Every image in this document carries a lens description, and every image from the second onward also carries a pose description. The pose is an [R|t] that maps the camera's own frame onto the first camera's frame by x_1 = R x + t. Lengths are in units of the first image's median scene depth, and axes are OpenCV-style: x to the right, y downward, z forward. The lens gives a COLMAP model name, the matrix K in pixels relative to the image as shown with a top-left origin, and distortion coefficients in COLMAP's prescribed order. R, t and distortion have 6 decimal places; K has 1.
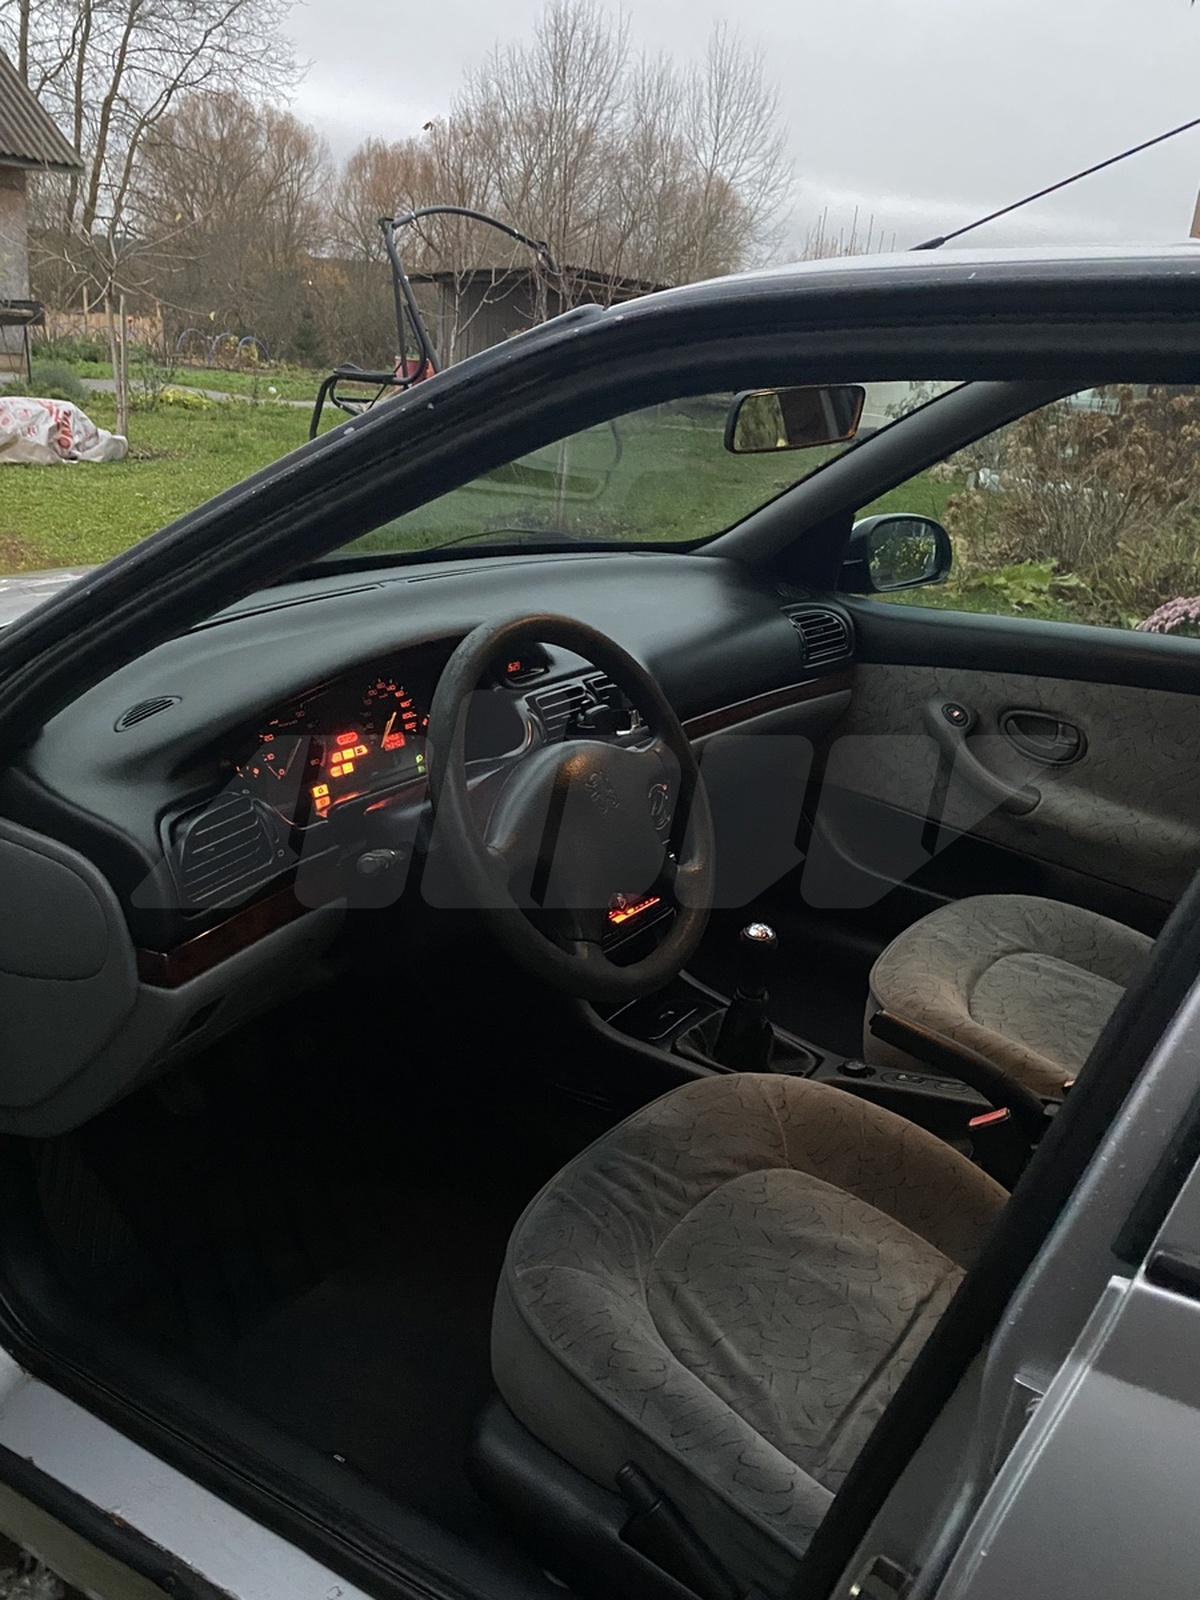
lens RADIAL K [[1411.5, 0, 600.0], [0, 1411.5, 800.0], [0, 0, 1]] dist [-0.000611, -0.000585]
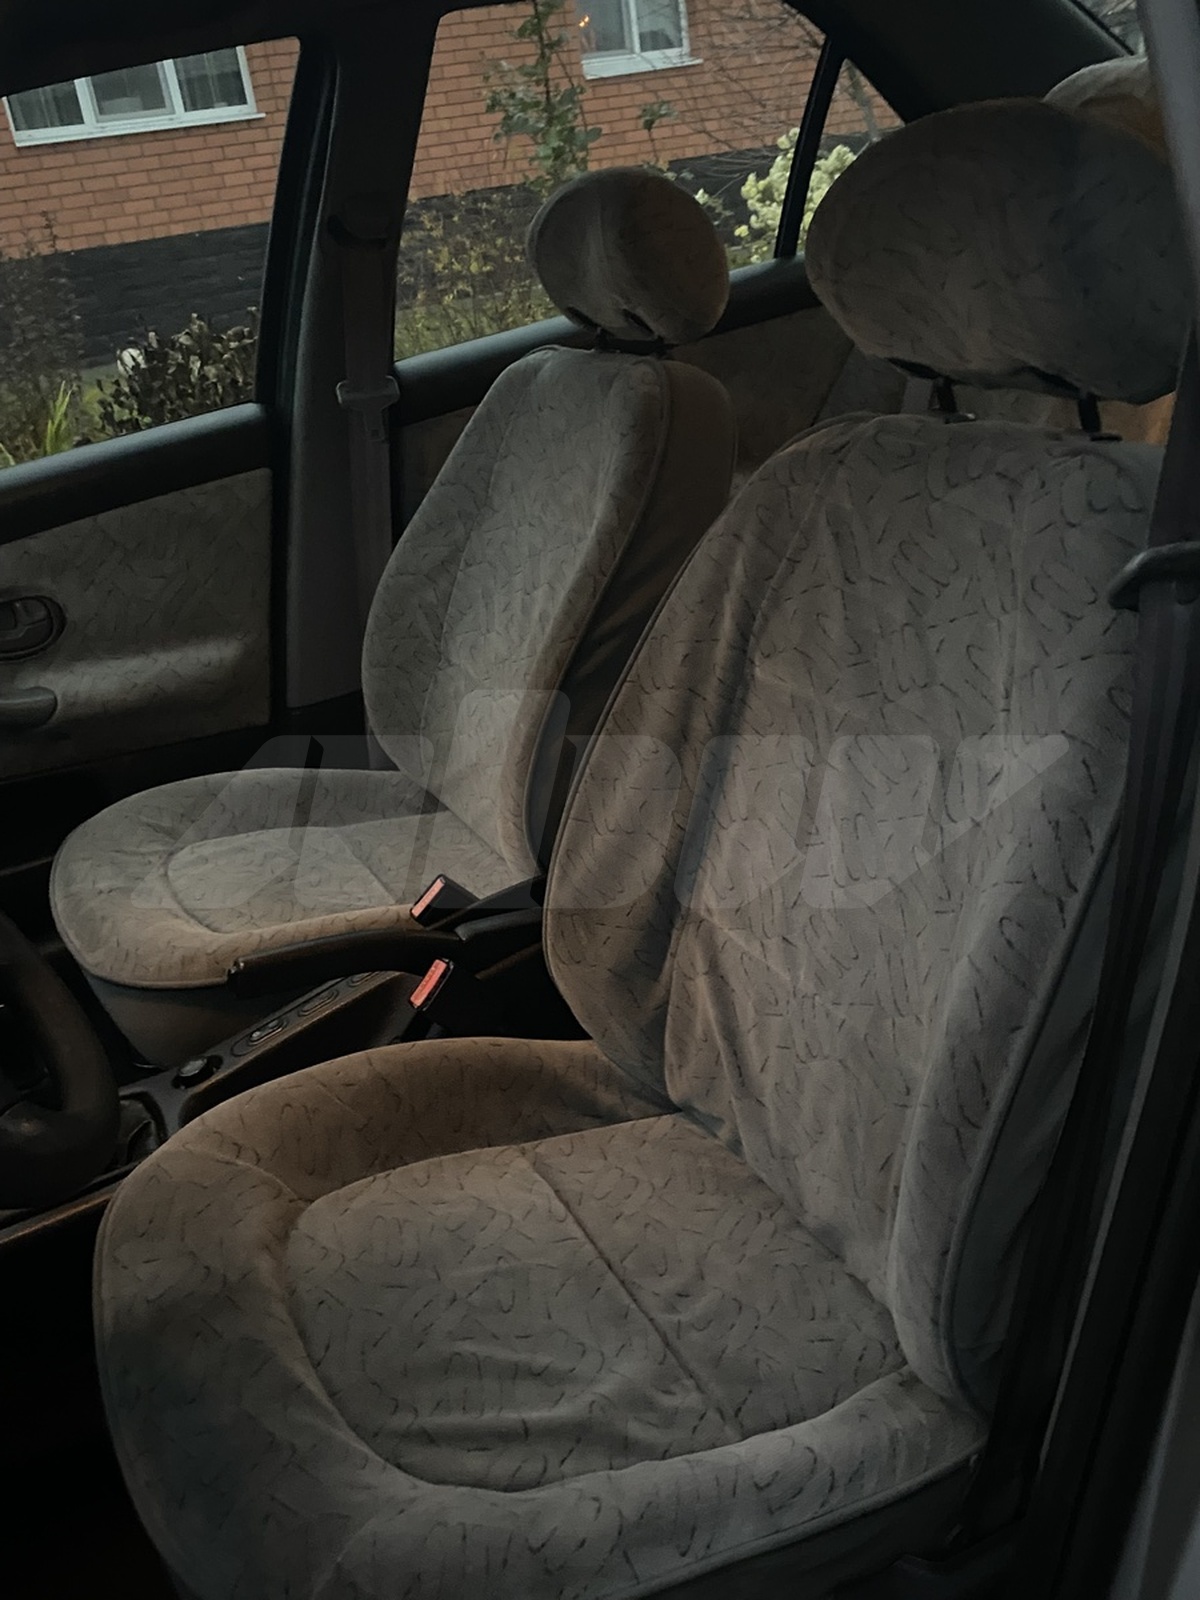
lens RADIAL K [[1411.5, 0, 600.0], [0, 1411.5, 800.0], [0, 0, 1]] dist [-0.000611, -0.000585]
pose [[0.484614, -0.486604, 0.726888, -0.156606], [0.450341, 0.851189, 0.269574, -0.027542], [-0.749895, 0.196708, 0.631636, 0.299836]]
